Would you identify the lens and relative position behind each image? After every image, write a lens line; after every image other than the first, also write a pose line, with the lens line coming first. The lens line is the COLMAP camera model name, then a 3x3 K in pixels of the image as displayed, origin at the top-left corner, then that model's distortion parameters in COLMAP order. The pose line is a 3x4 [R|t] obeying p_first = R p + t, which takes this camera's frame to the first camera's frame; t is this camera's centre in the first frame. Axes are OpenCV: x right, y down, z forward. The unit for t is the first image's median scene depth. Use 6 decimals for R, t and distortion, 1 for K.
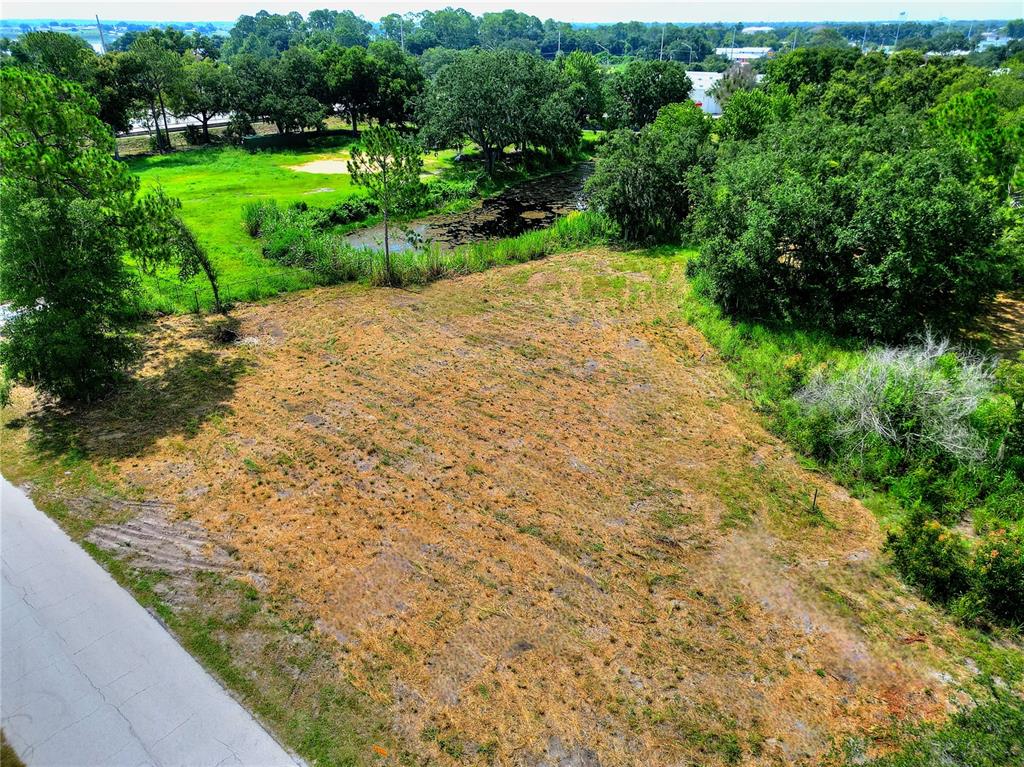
lens RADIAL K [[710.4, 0, 511.0], [0, 710.4, 387.3], [0, 0, 1]] dist [0.024169, -0.009156]
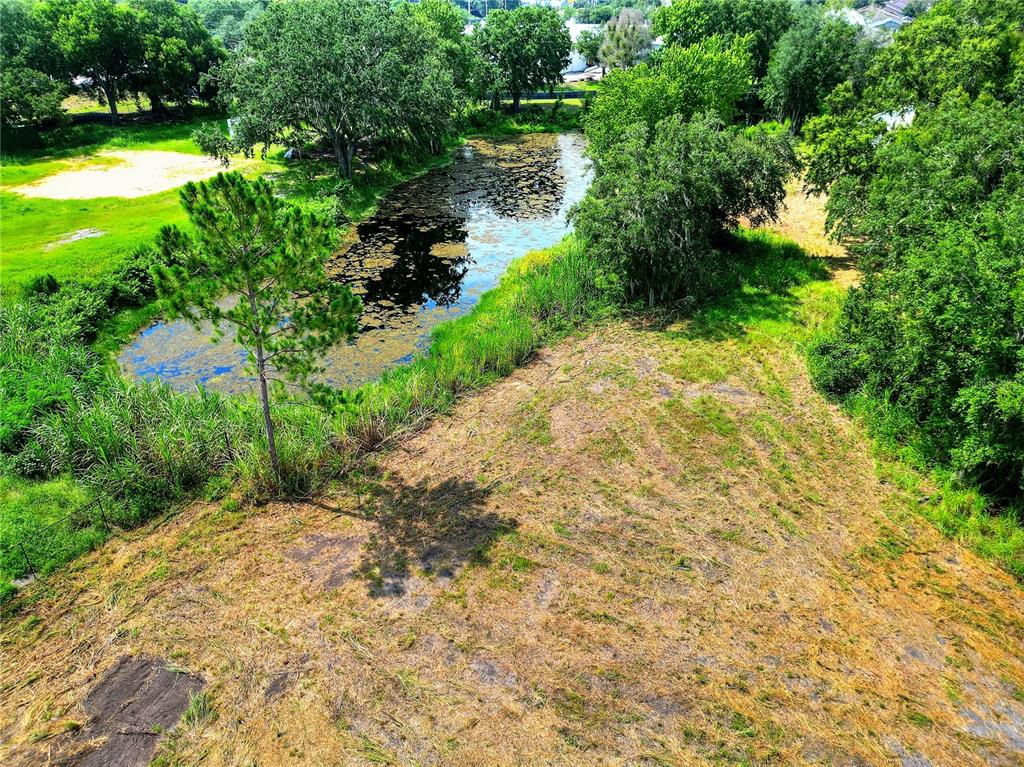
lens RADIAL K [[710.4, 0, 514.0], [0, 710.4, 378.2], [0, 0, 1]] dist [0.024169, -0.009156]
pose [[0.958114, -0.140033, 0.249816, -0.078315], [0.128363, 0.989756, 0.062495, -0.137520], [-0.256008, -0.027811, 0.966274, 0.302617]]
